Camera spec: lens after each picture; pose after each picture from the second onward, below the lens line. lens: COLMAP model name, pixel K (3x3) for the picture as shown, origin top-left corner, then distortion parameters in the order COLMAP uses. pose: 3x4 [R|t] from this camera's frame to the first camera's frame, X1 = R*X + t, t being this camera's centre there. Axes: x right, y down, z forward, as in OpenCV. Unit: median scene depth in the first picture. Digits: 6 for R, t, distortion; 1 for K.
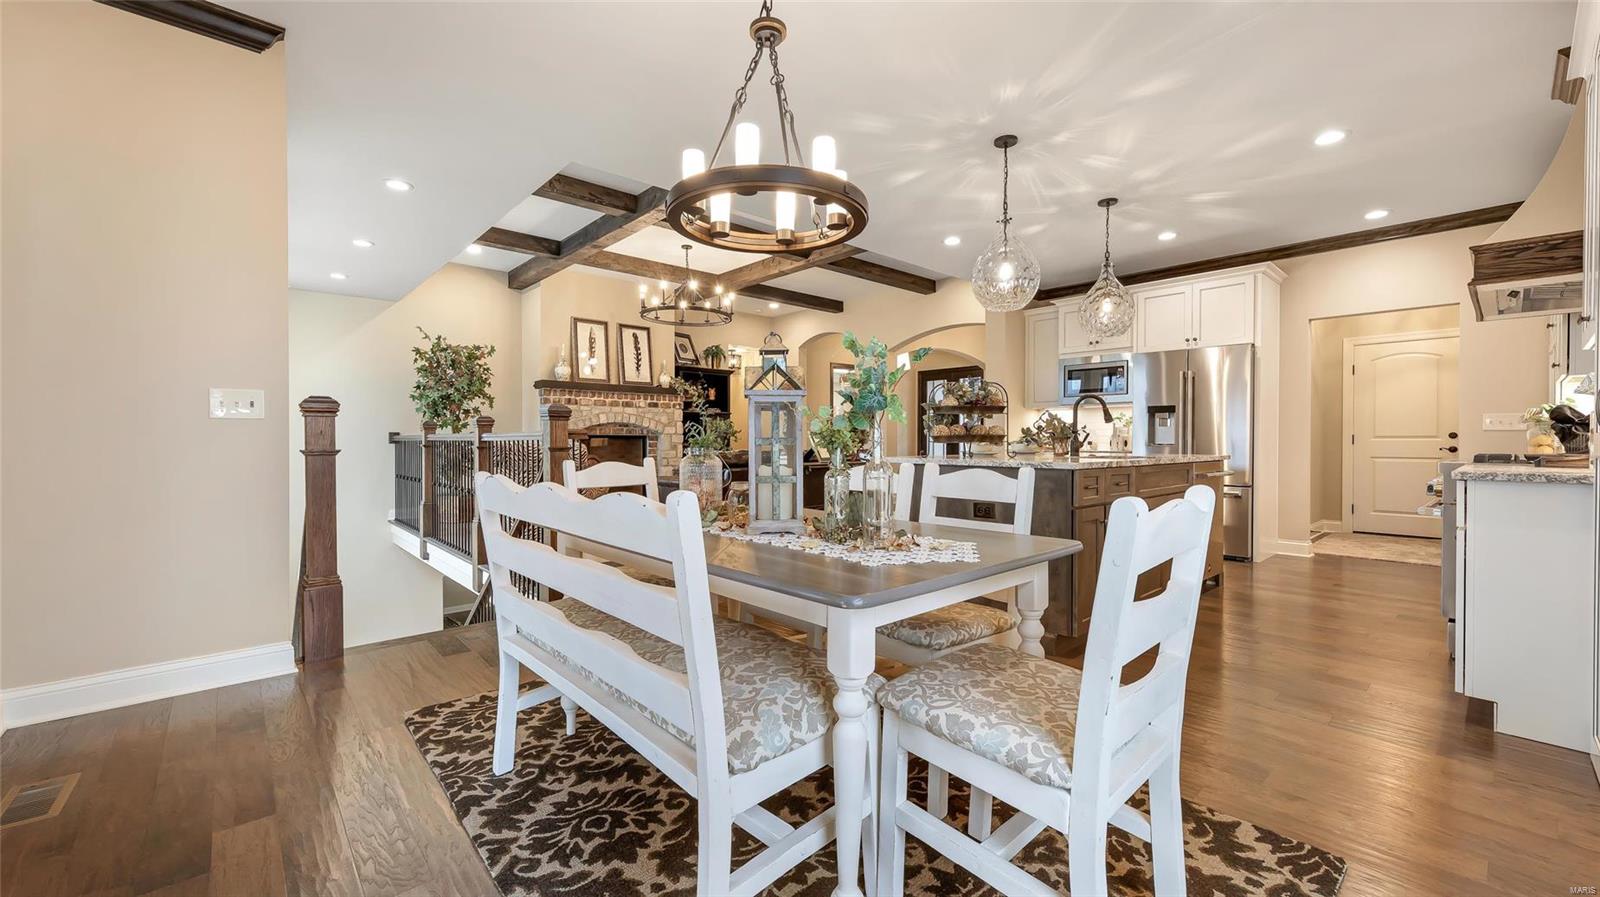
lens RADIAL K [[640.9, 0, 793.3], [0, 640.9, 450.0], [0, 0, 1]] dist [0.002997, -0.000665]
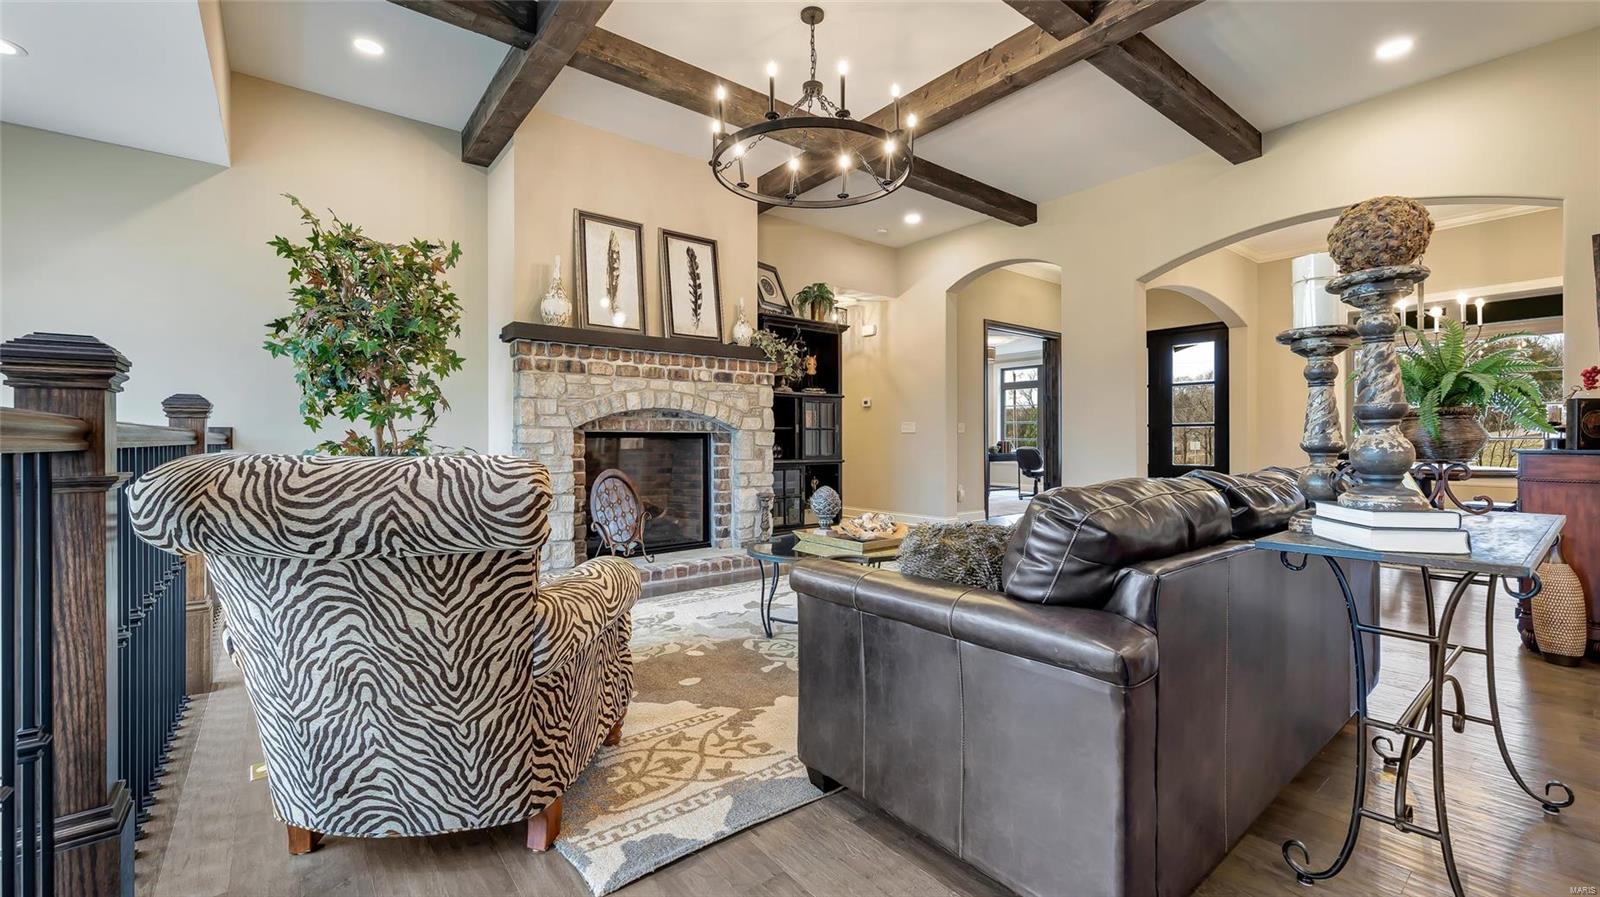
lens RADIAL K [[640.9, 0, 794.7], [0, 640.9, 447.7], [0, 0, 1]] dist [0.002997, -0.000665]
pose [[0.998621, -0.002492, -0.052445, -0.128508], [0.002340, 0.999993, -0.002973, -0.007642], [0.052452, 0.002846, 0.998619, 0.451843]]
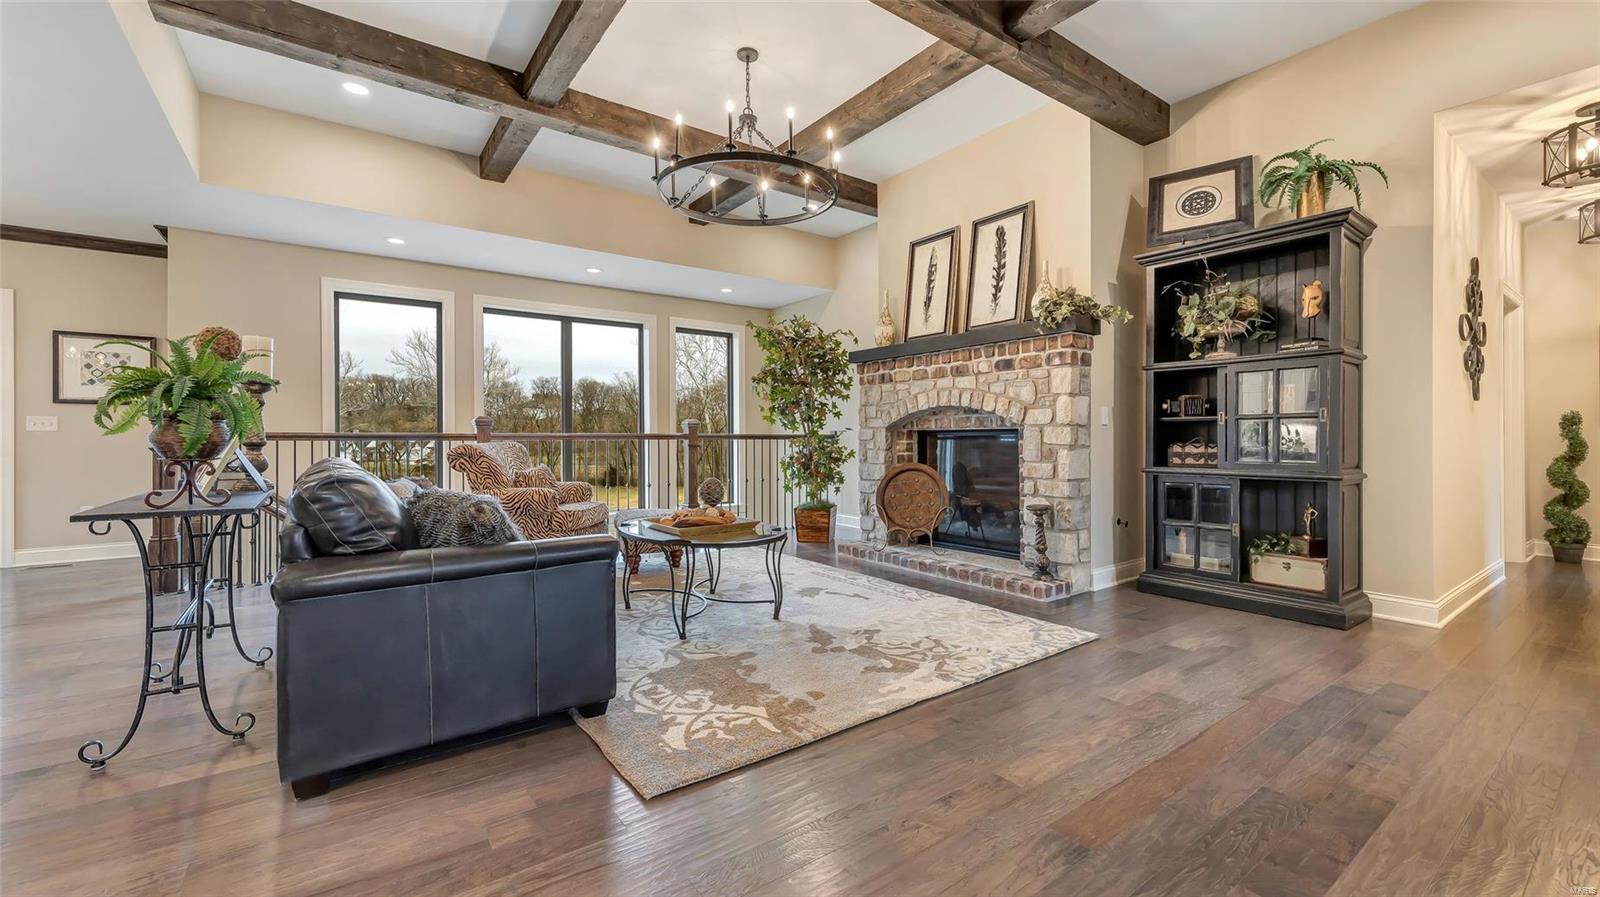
lens RADIAL K [[640.9, 0, 808.6], [0, 640.9, 438.5], [0, 0, 1]] dist [0.002997, -0.000665]
pose [[-0.087541, -0.000226, -0.996161, 0.272894], [-0.013555, 0.999908, 0.000965, -0.013916], [0.996069, 0.013587, -0.087536, 0.902245]]
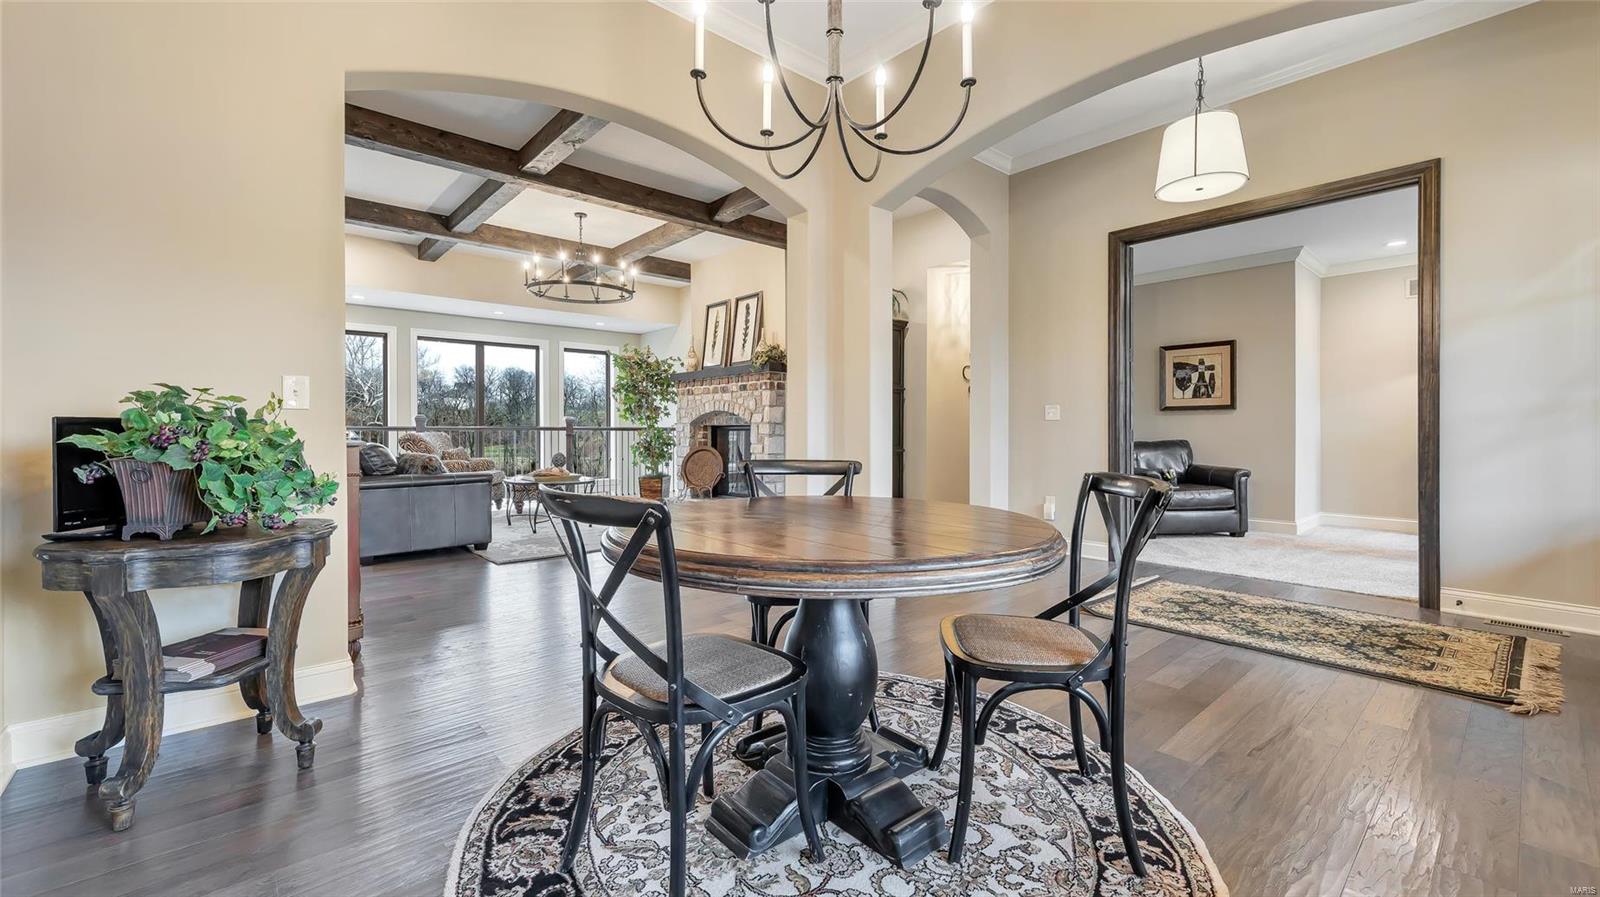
lens RADIAL K [[640.9, 0, 805.1], [0, 640.9, 430.3], [0, 0, 1]] dist [0.002997, -0.000665]
pose [[0.005966, -0.000500, -0.999982, 0.602627], [-0.016471, 0.999864, -0.000599, -0.016707], [0.999847, 0.016474, 0.005957, 1.081042]]
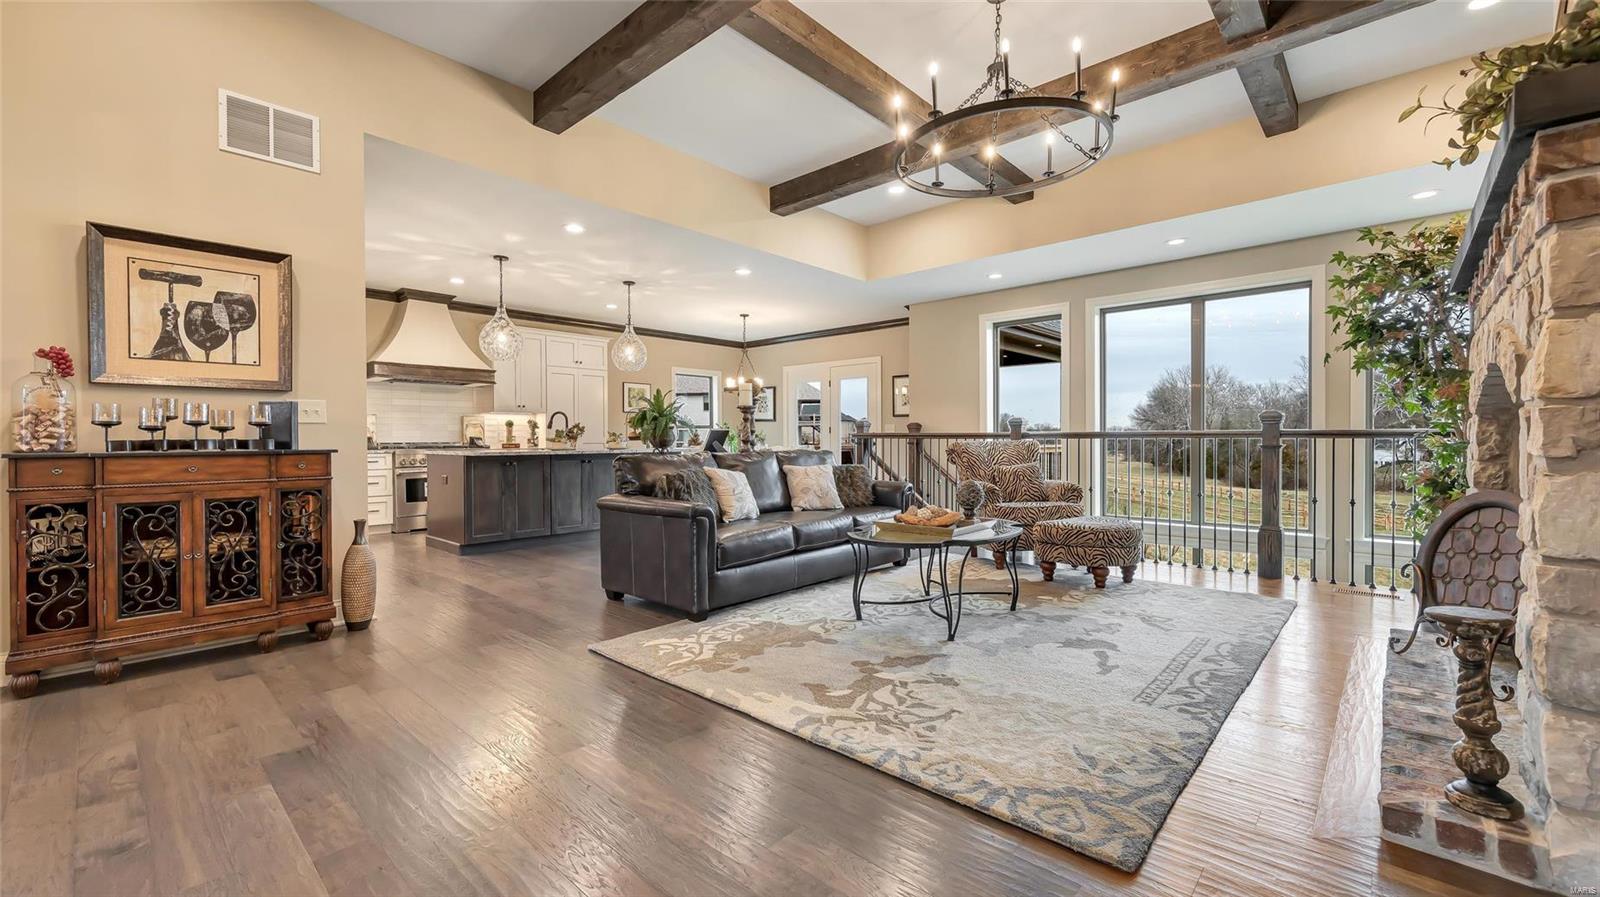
lens RADIAL K [[640.9, 0, 798.1], [0, 640.9, 450.0], [0, 0, 1]] dist [0.002997, -0.000665]
pose [[-0.994181, 0.004314, -0.107633, 0.014301], [0.000617, 0.999409, 0.034357, -0.018592], [0.107718, 0.034091, -0.993597, 1.174259]]
